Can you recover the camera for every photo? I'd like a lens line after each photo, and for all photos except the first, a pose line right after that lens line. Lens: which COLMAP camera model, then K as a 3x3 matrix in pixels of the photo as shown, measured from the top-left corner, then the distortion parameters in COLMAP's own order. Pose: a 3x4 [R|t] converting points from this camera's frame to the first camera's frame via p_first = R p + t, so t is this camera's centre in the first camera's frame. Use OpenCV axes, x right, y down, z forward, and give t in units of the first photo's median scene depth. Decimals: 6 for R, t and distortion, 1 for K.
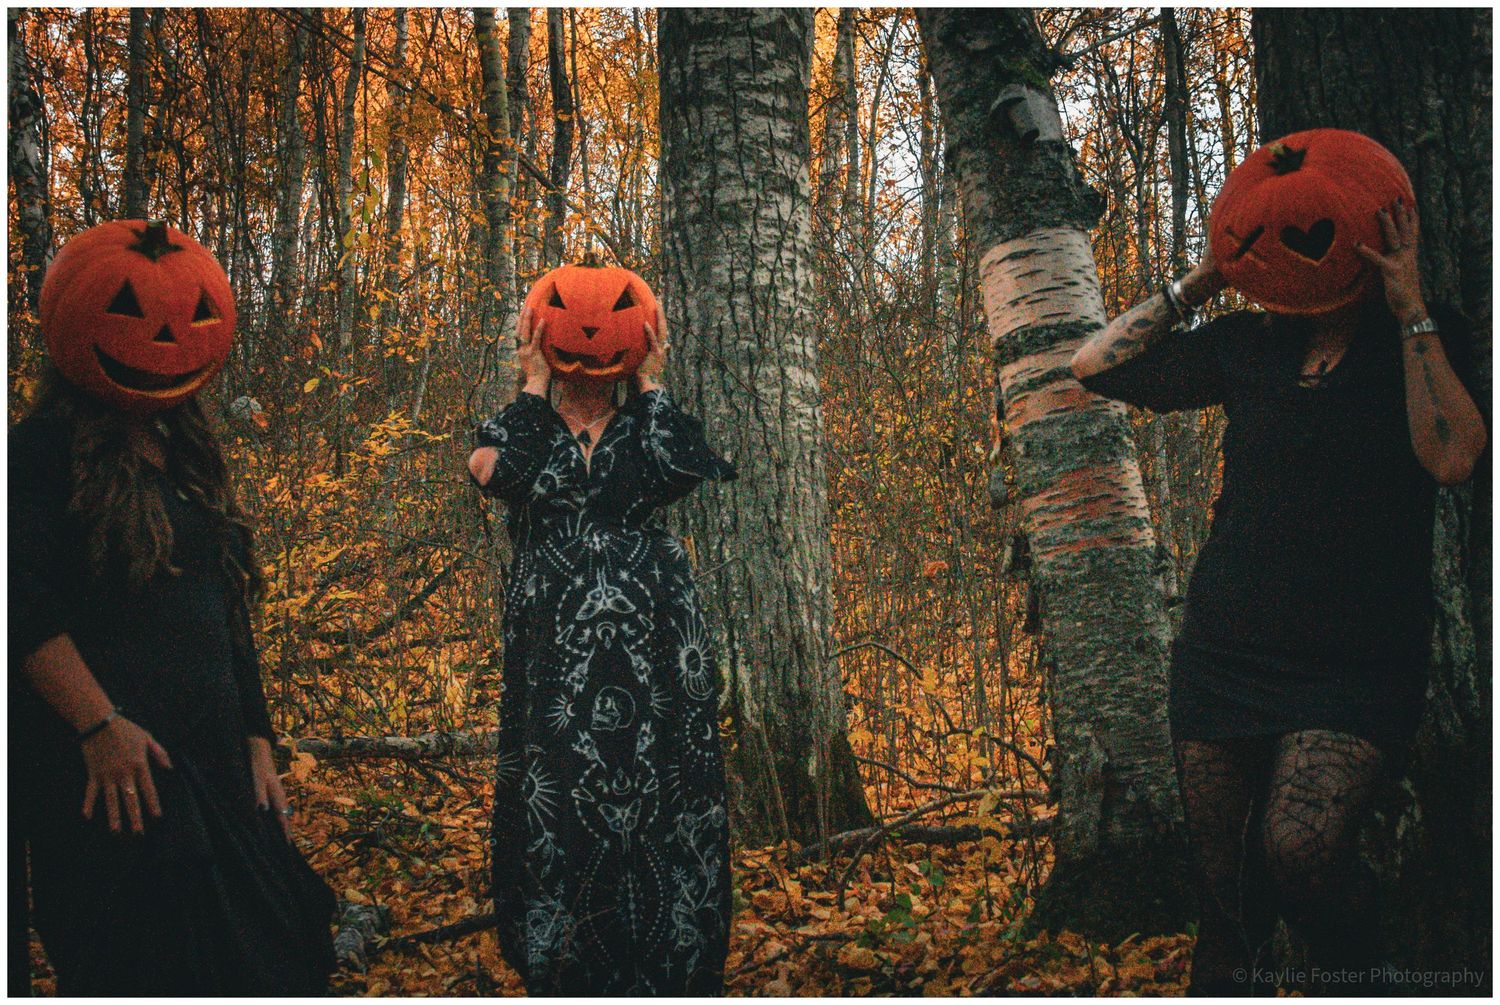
lens RADIAL K [[2572.4, 0, 750.0], [0, 2572.4, 502.5], [0, 0, 1]] dist [-0.027033, 0.168508]
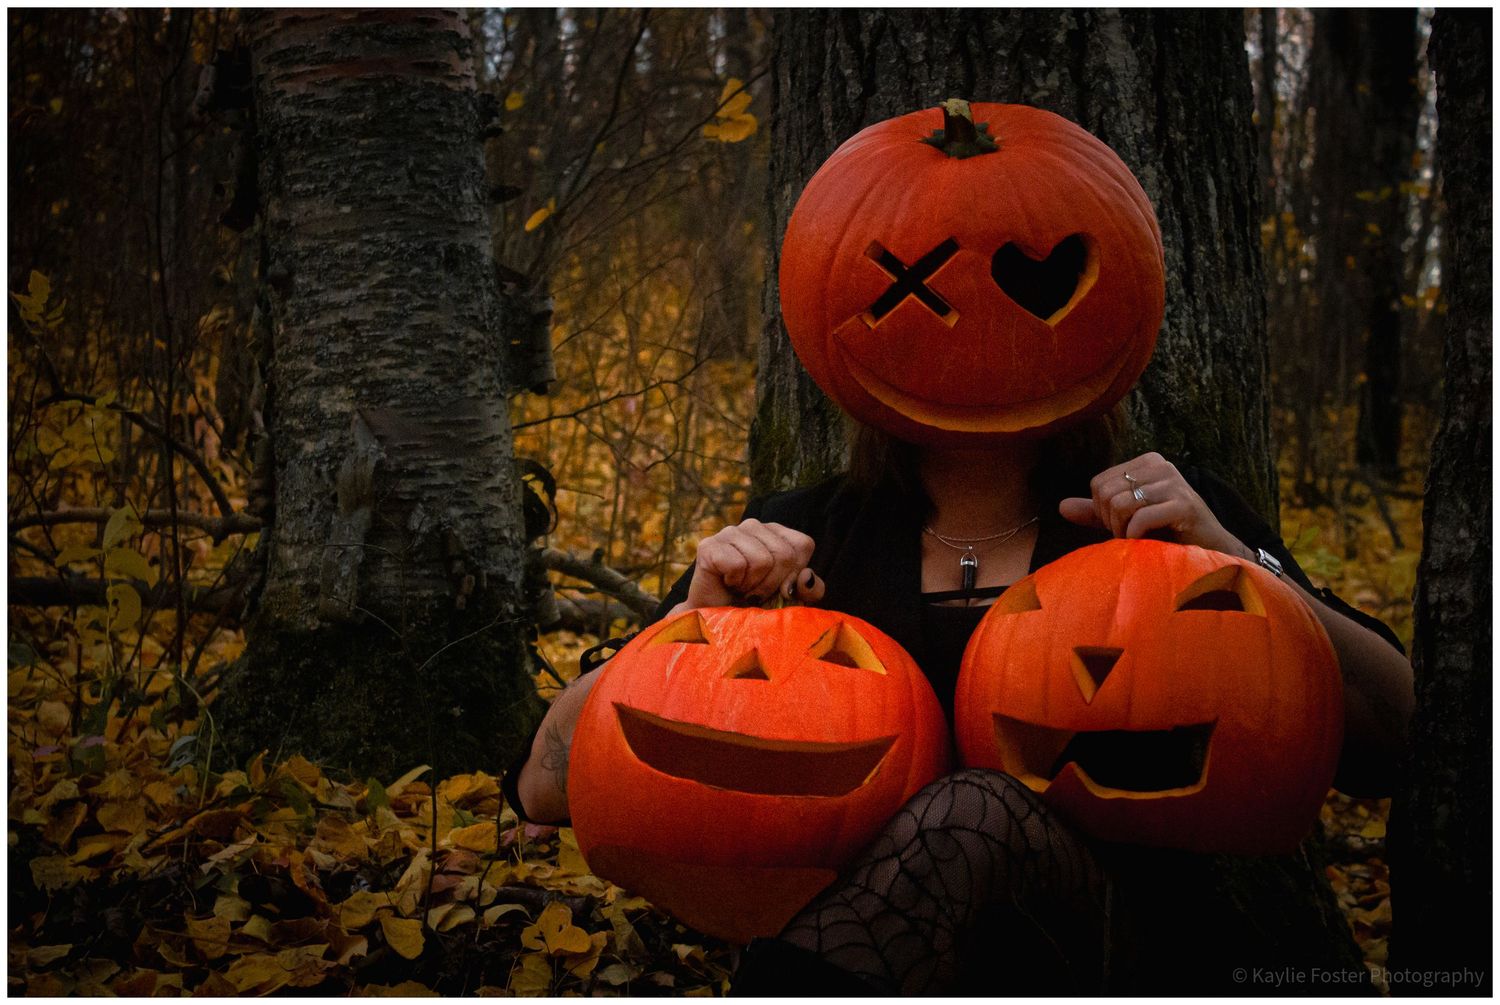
lens RADIAL K [[2826.4, 0, 750.0], [0, 2826.4, 502.5], [0, 0, 1]] dist [0.015104, 0.124113]
pose [[0.908778, 0.076150, 0.410272, -0.028499], [-0.106127, 0.993056, 0.050757, 0.052422], [-0.403558, -0.089668, 0.910549, 0.304117]]
